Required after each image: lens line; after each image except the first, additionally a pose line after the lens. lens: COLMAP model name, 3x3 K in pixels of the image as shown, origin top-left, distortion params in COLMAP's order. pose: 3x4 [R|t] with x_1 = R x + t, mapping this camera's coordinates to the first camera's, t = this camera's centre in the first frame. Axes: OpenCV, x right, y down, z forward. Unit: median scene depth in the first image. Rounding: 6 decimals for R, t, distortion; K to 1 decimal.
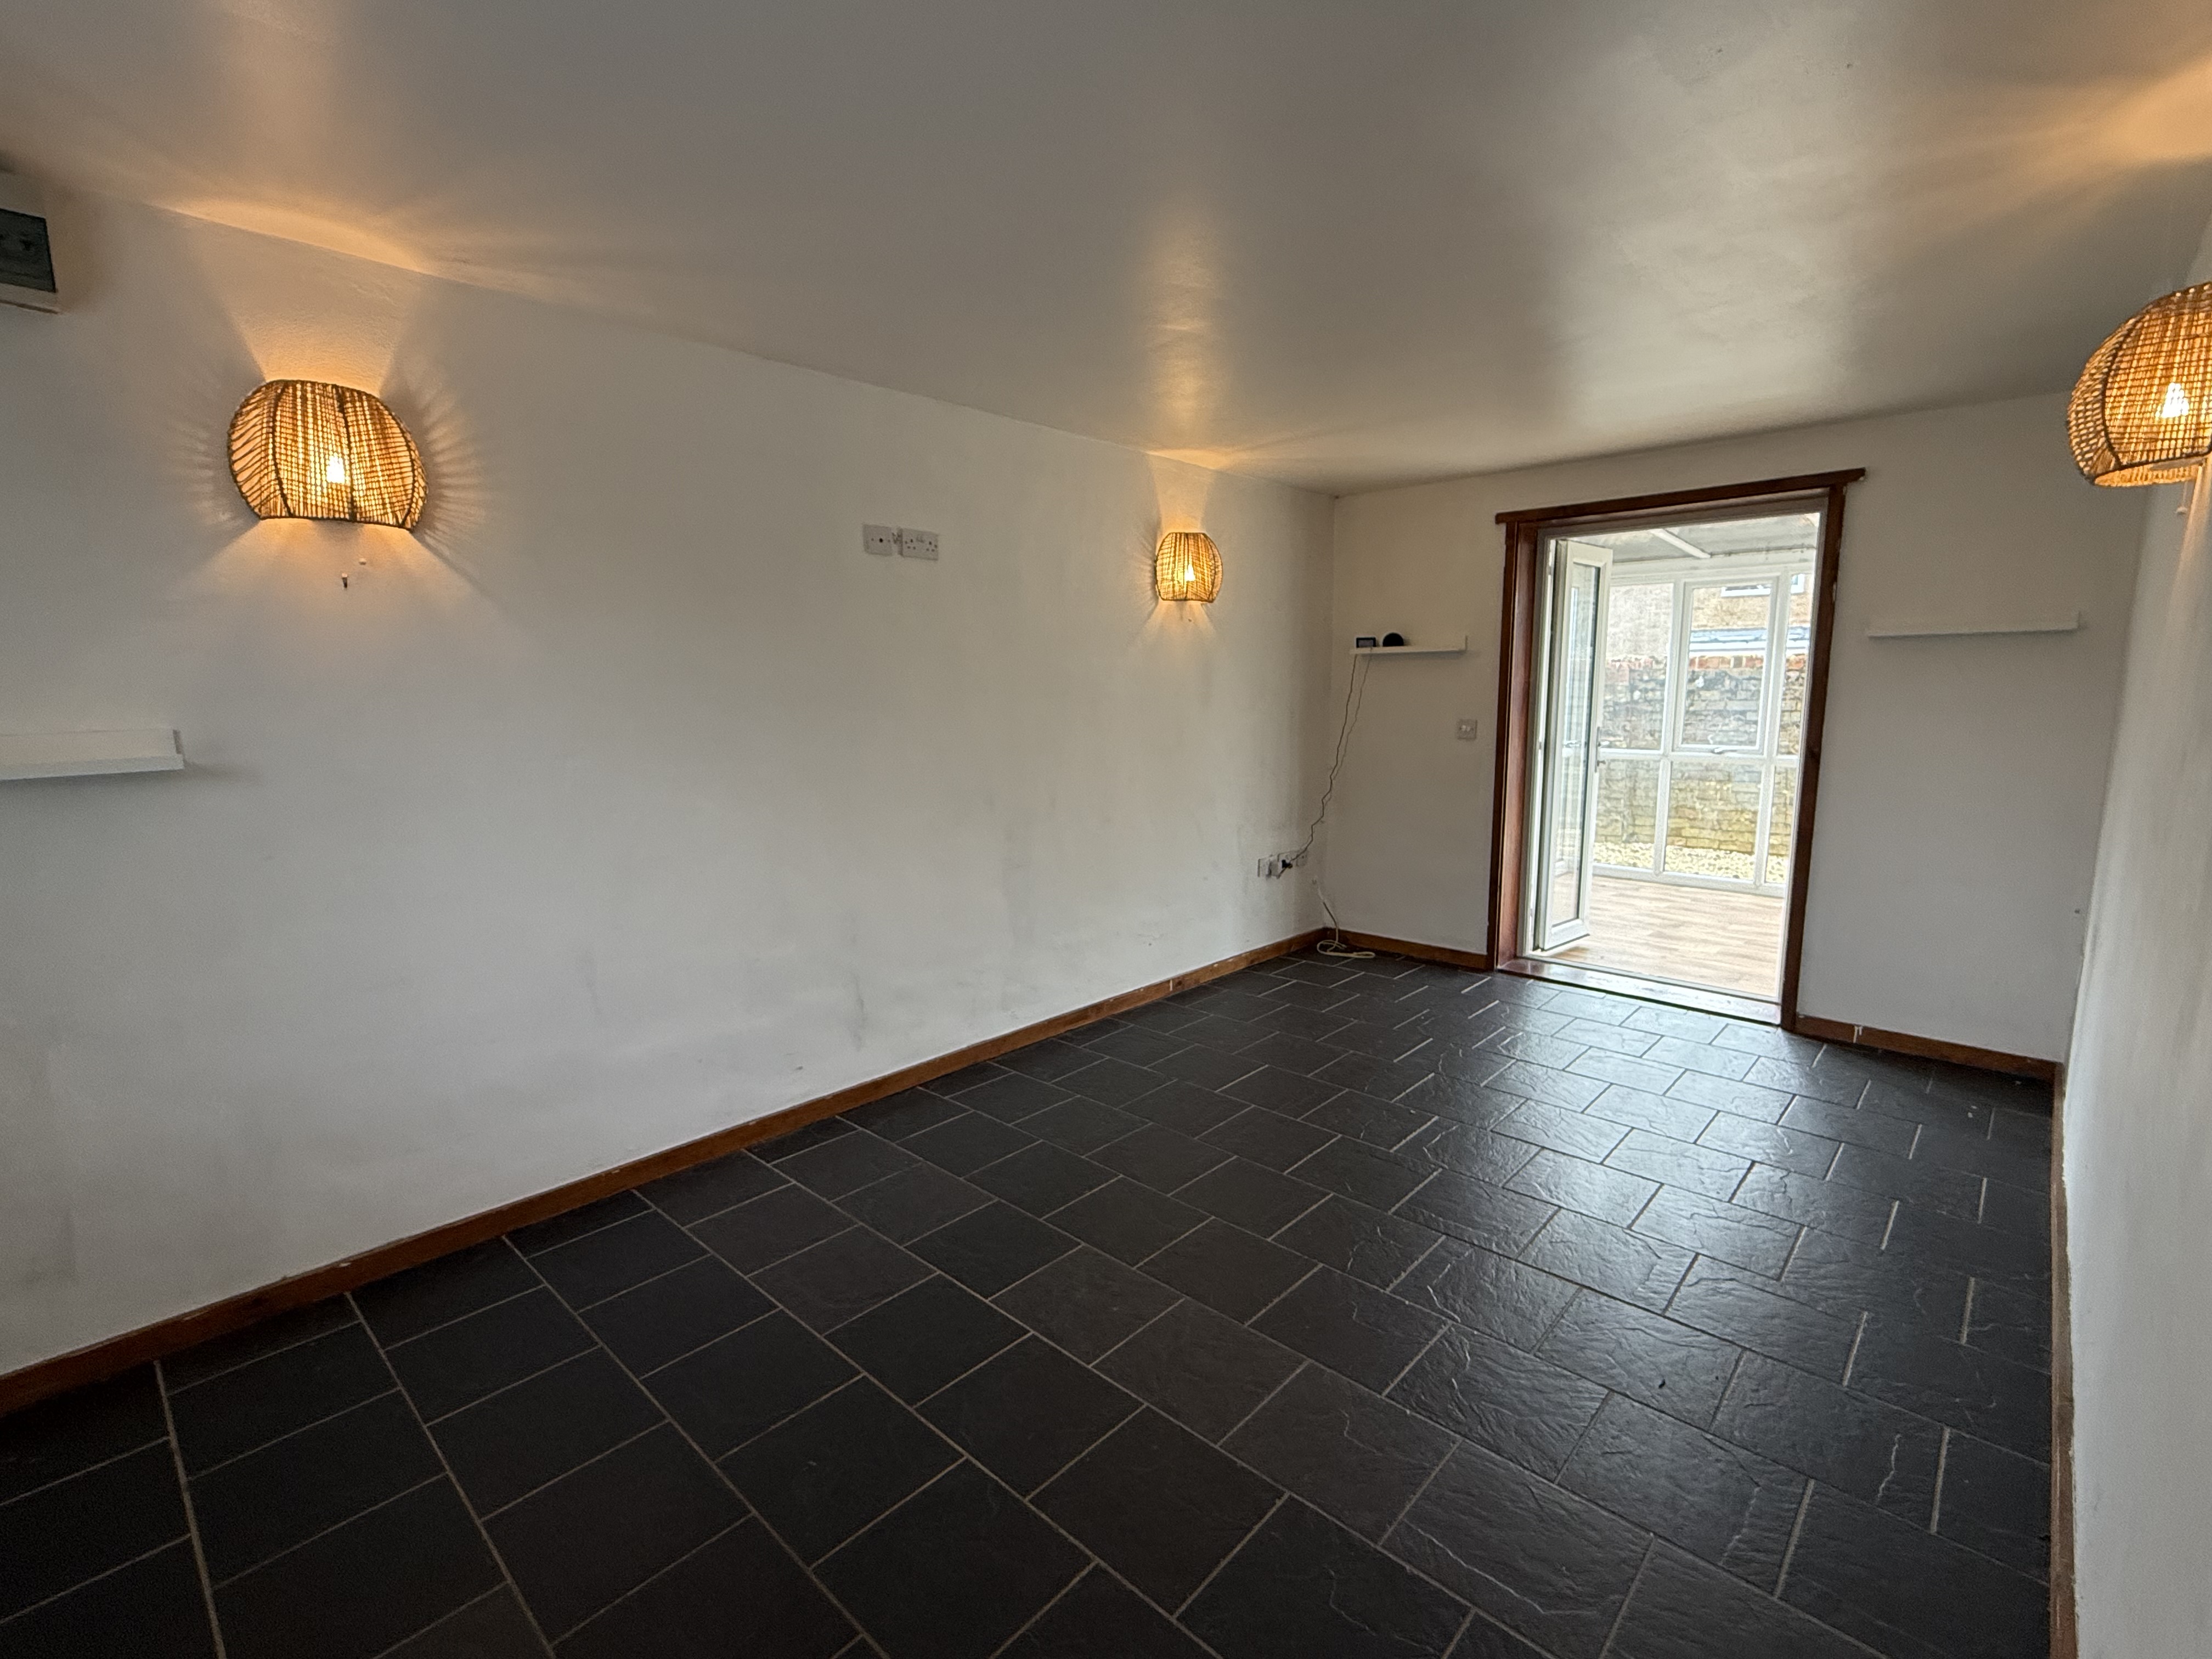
lens RADIAL K [[1003.0, 0, 1101.7], [0, 1003.0, 830.4], [0, 0, 1]] dist [0.000458, -0.000679]
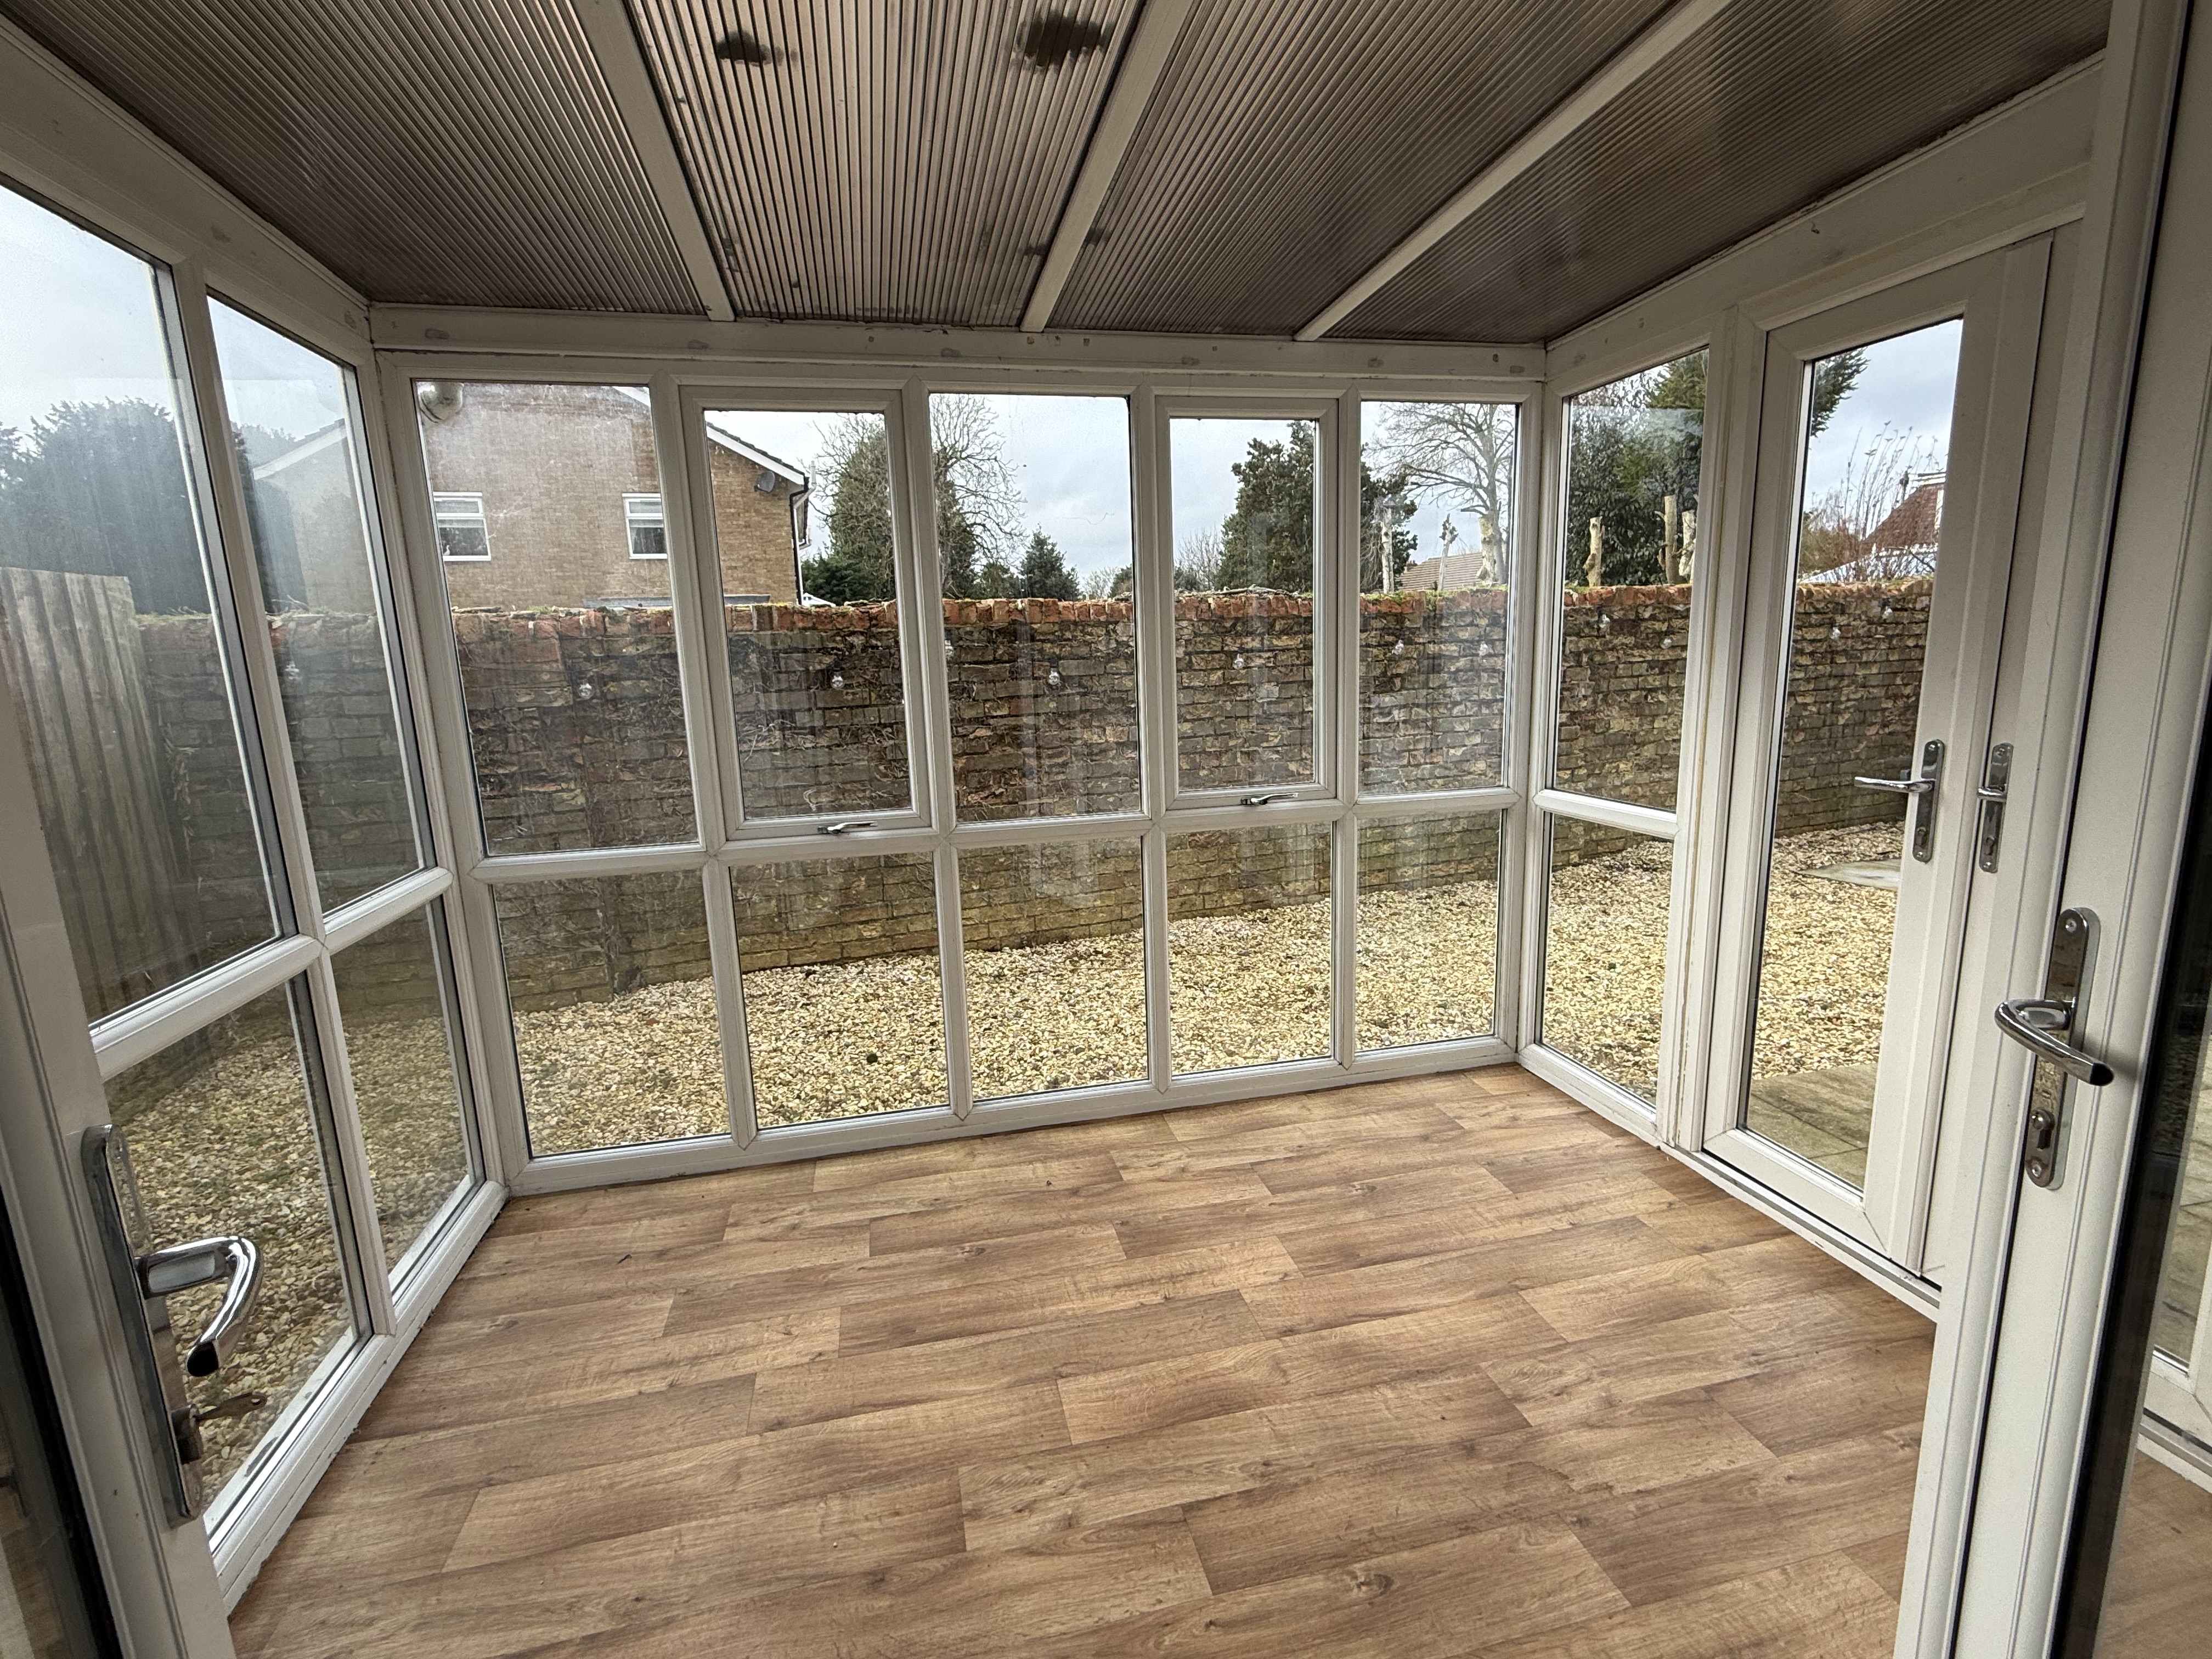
lens RADIAL K [[1003.0, 0, 1095.7], [0, 1003.0, 824.5], [0, 0, 1]] dist [0.000458, -0.000679]
pose [[0.557076, -0.157194, 0.815448, 0.275995], [0.147395, 0.985048, 0.089194, -0.080116], [-0.817276, 0.070505, 0.571916, 0.544705]]
